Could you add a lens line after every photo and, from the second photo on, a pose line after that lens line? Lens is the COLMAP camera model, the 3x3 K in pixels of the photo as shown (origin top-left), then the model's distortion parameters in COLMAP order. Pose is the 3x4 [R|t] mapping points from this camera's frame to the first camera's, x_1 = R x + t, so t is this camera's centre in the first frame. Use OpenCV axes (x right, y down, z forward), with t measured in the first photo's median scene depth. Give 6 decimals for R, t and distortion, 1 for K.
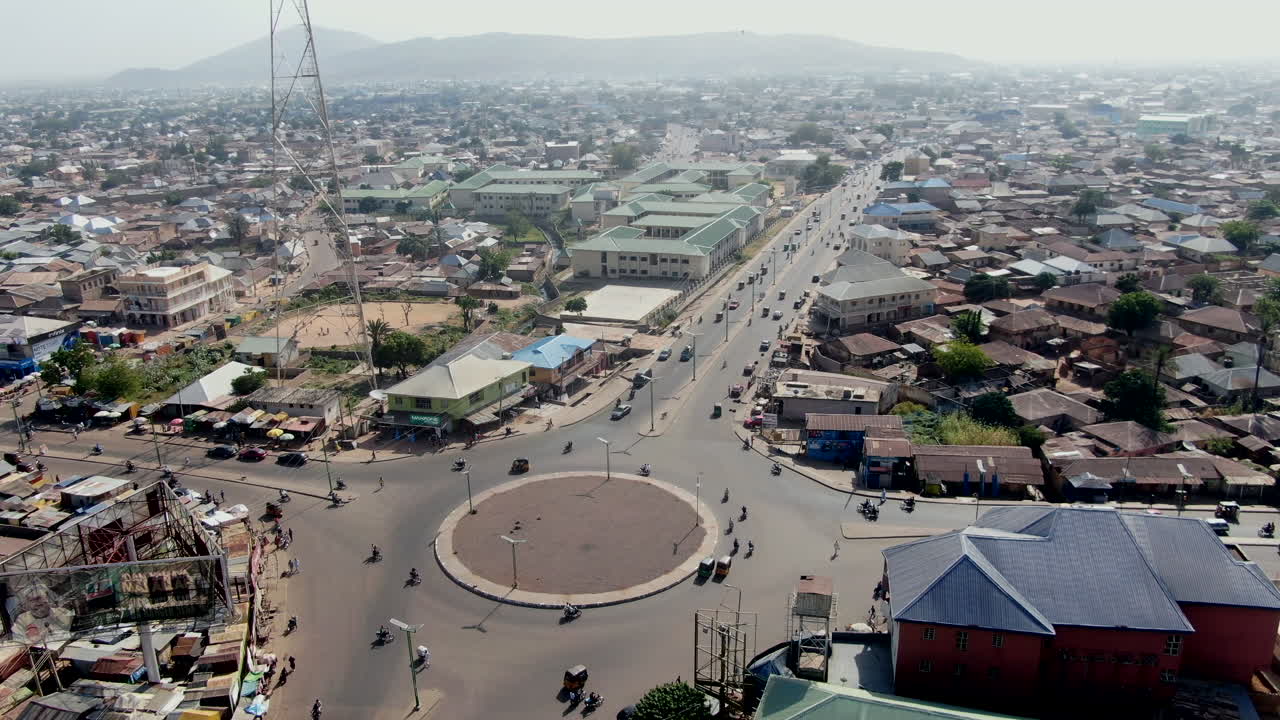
lens RADIAL K [[967.9, 0, 640.0], [0, 967.9, 360.0], [0, 0, 1]] dist [-0.012181, 0.002100]
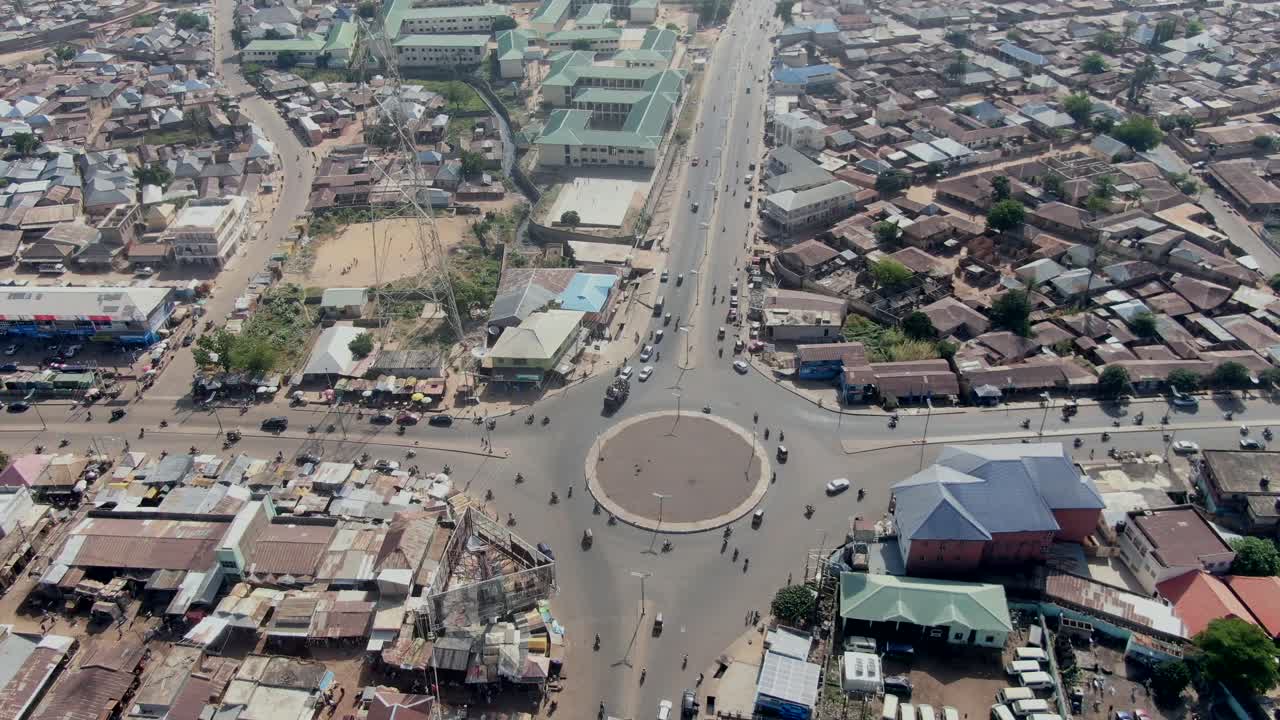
lens RADIAL K [[967.9, 0, 640.0], [0, 967.9, 360.0], [0, 0, 1]] dist [-0.012181, 0.002100]
pose [[0.983588, -0.104586, 0.147025, -0.252533], [0.058861, 0.956279, 0.286472, -0.326892], [-0.170558, -0.273117, 0.946740, -0.298274]]
